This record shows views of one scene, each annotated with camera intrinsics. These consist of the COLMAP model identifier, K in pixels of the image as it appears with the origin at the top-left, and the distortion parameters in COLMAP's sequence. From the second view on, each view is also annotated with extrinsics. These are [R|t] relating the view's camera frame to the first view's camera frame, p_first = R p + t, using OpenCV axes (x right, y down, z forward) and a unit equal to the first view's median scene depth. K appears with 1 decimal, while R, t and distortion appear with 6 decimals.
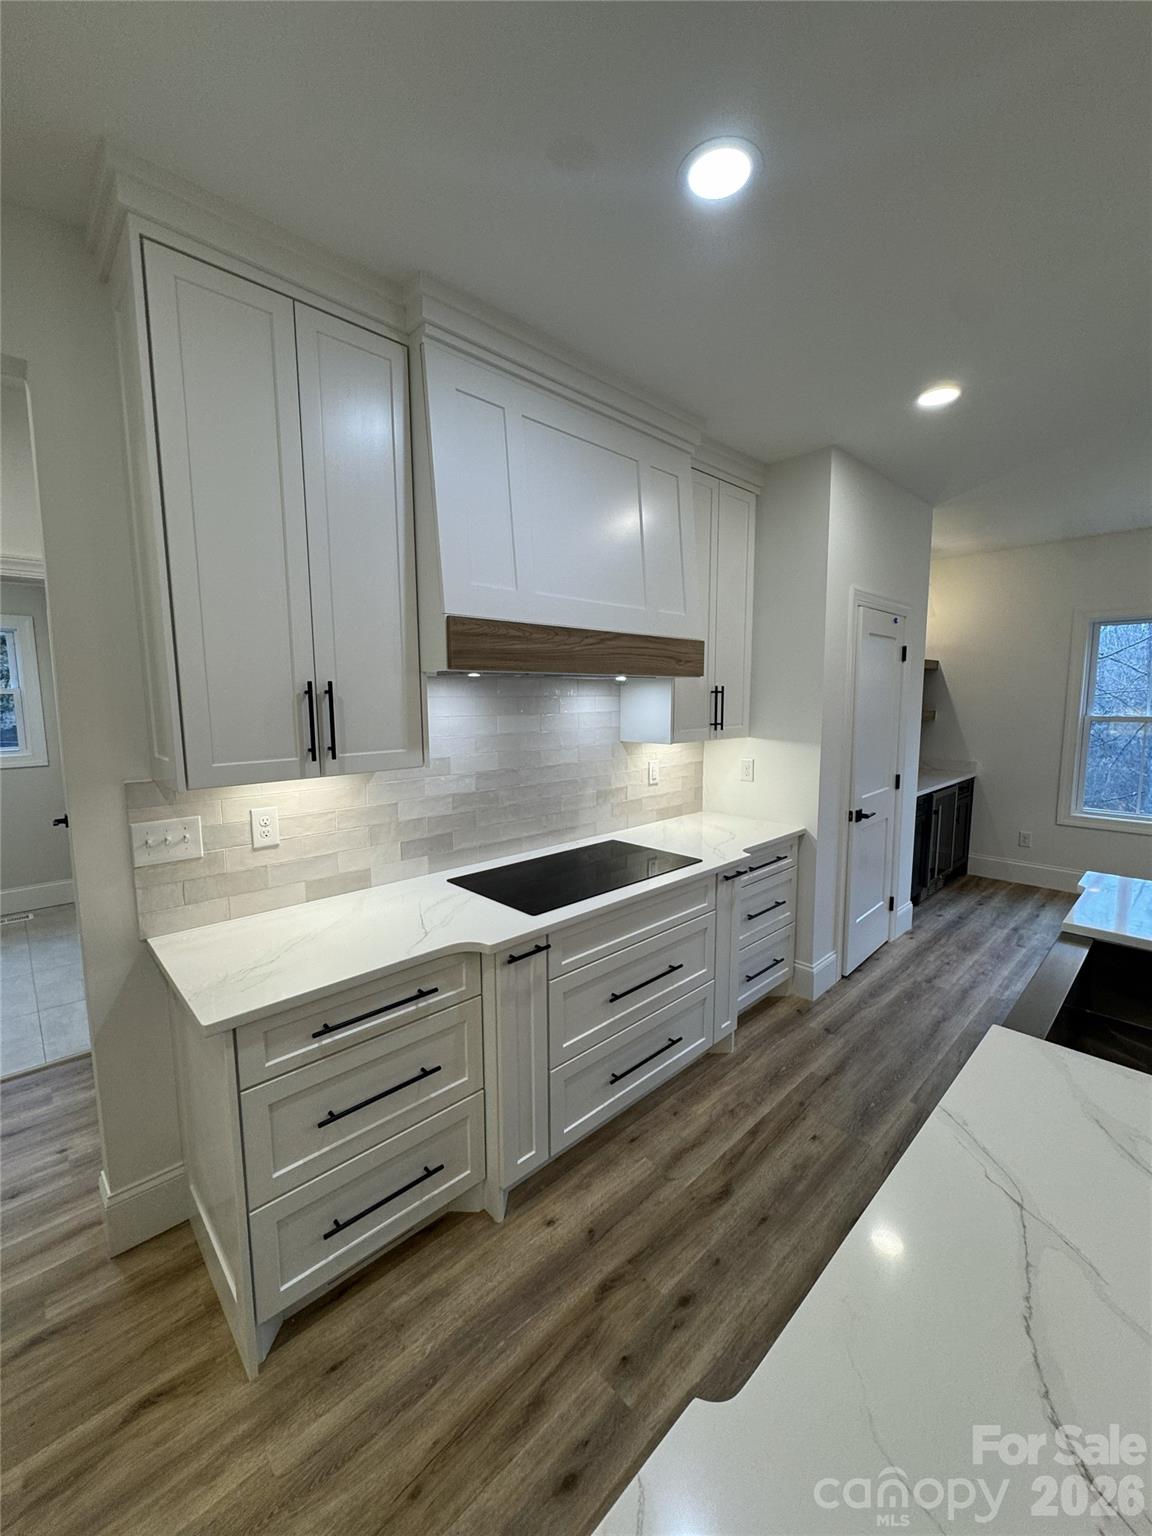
lens RADIAL K [[613.1, 0, 579.8], [0, 613.1, 767.1], [0, 0, 1]] dist [-0.002801, -0.000289]
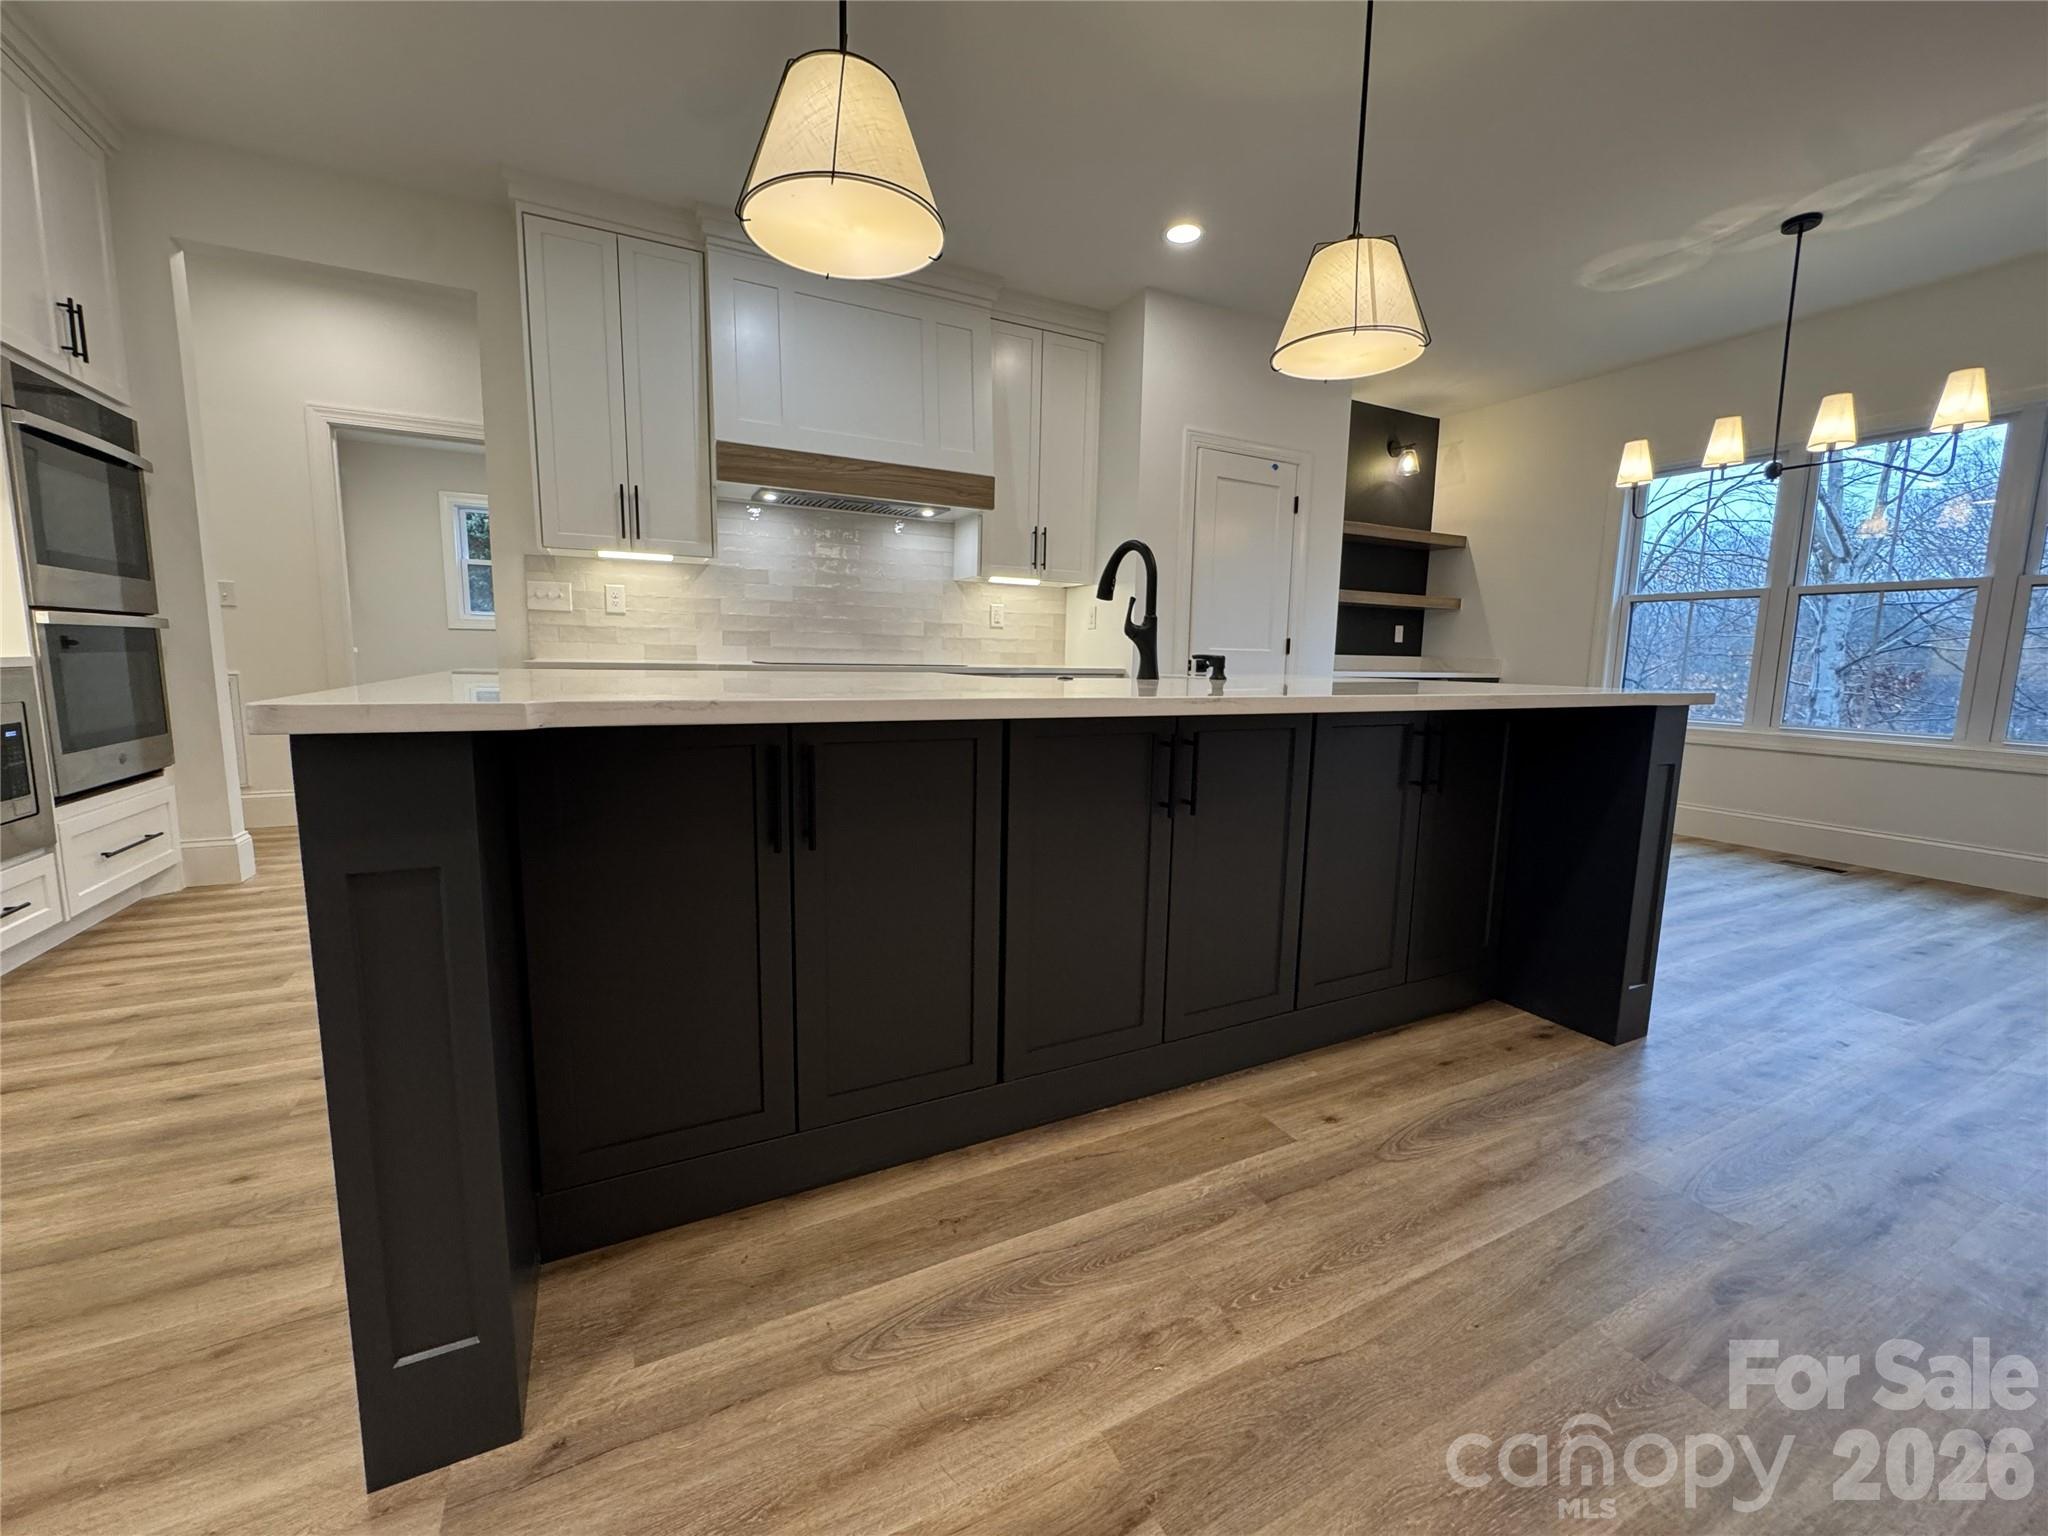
lens RADIAL K [[817.4, 0, 1019.0], [0, 817.4, 761.7], [0, 0, 1]] dist [-0.002801, -0.000289]
pose [[0.957331, 0.063222, -0.281994, 0.872507], [-0.059540, 0.997992, 0.021617, 0.346624], [0.282794, -0.003905, 0.959173, -0.521787]]
